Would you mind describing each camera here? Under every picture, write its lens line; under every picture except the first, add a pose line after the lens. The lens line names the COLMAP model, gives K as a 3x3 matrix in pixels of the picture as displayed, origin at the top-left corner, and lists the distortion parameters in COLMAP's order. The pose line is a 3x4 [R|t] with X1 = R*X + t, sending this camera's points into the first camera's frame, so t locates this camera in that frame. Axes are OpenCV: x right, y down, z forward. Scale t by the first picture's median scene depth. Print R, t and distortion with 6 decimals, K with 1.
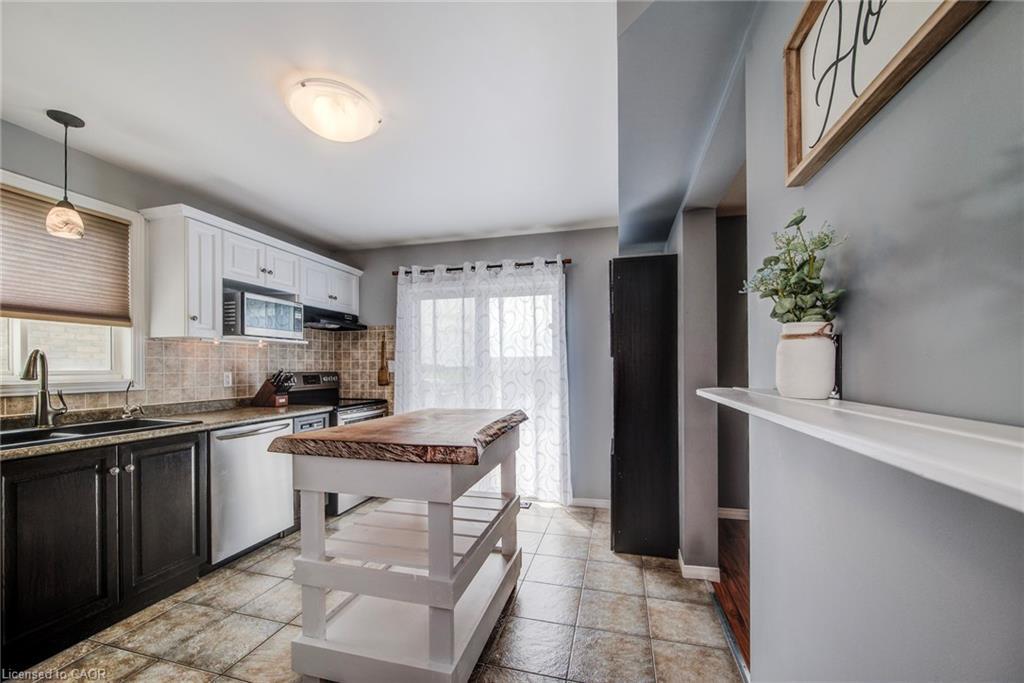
lens RADIAL K [[400.9, 0, 507.5], [0, 400.9, 367.9], [0, 0, 1]] dist [-0.002873, -0.000606]
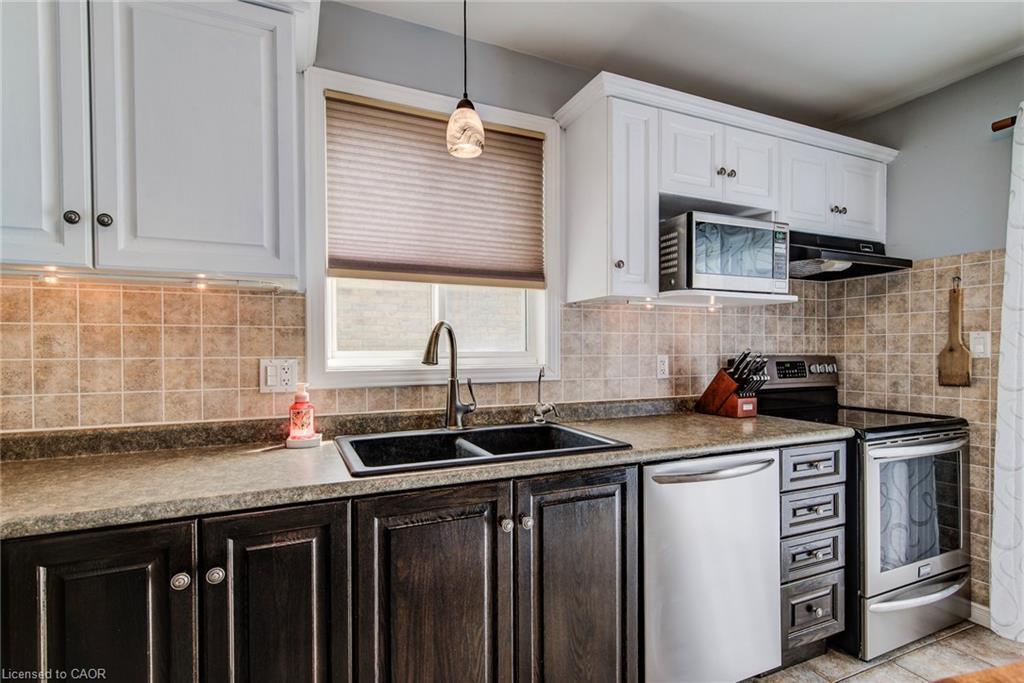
lens RADIAL K [[507.0, 0, 510.4], [0, 507.0, 355.1], [0, 0, 1]] dist [0.000176, 0.000084]
pose [[0.640663, 0.007854, -0.767782, -0.292241], [0.000212, 0.999946, 0.010406, 0.002967], [0.767822, -0.006829, 0.640627, 0.372276]]
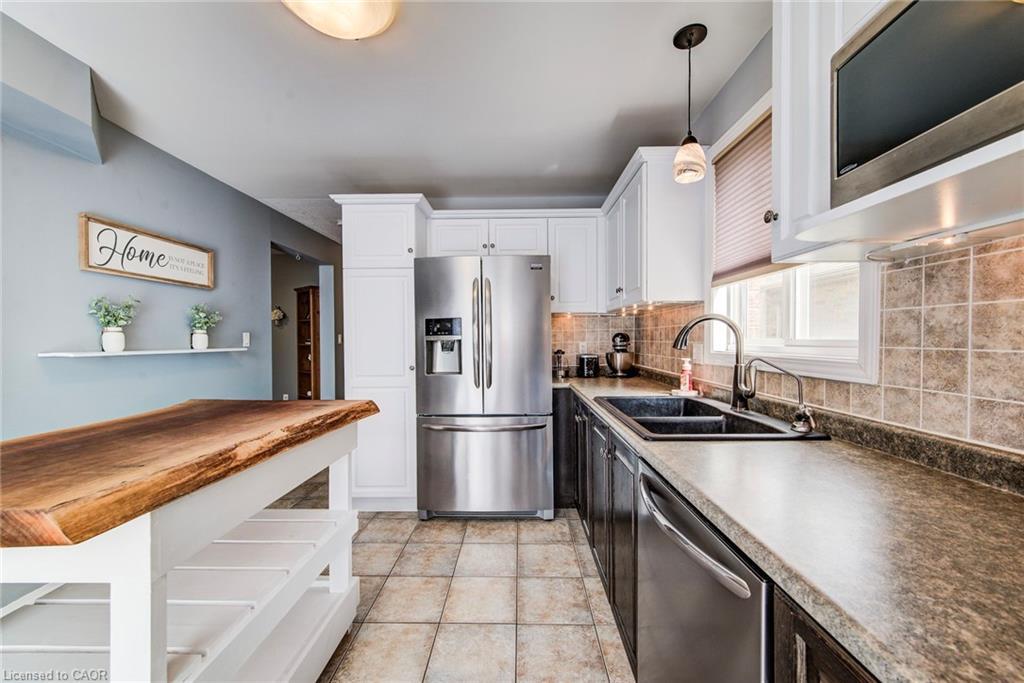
lens RADIAL K [[400.9, 0, 509.3], [0, 400.9, 344.6], [0, 0, 1]] dist [-0.002873, -0.000606]
pose [[-0.970242, 0.009923, -0.241934, -0.399963], [0.006101, 0.999845, 0.016543, 0.000730], [0.242061, 0.014575, -0.970152, 1.288274]]
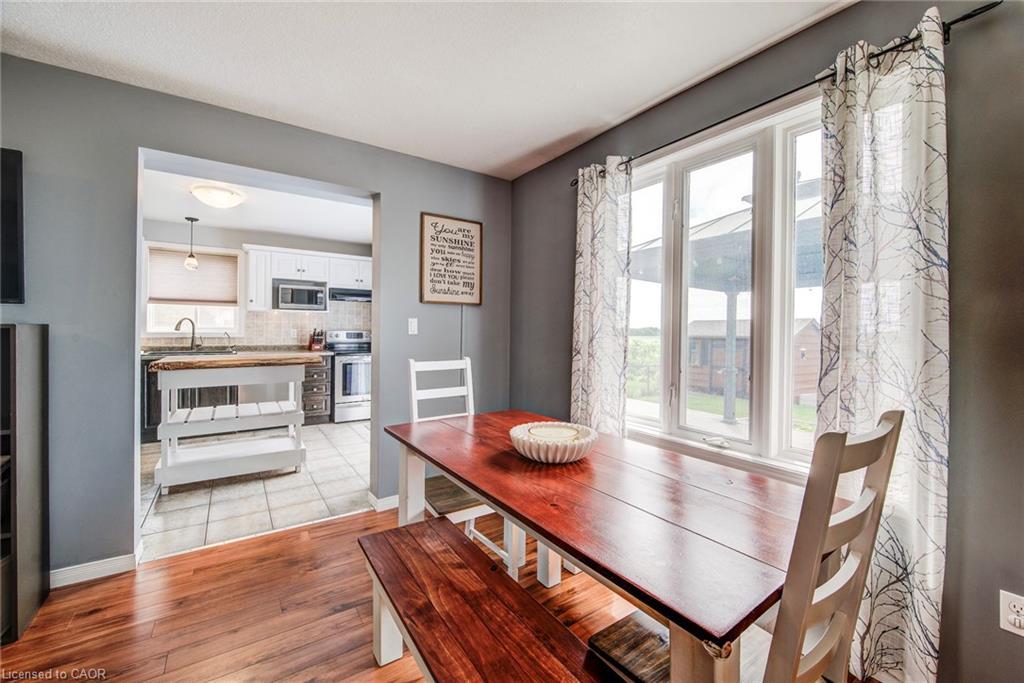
lens RADIAL K [[400.9, 0, 492.0], [0, 400.9, 332.1], [0, 0, 1]] dist [-0.002873, -0.000606]
pose [[0.754336, 0.012964, -0.656361, 1.310402], [-0.012756, 0.999906, 0.005090, 0.002249], [0.656365, 0.004533, 0.754430, 0.289617]]
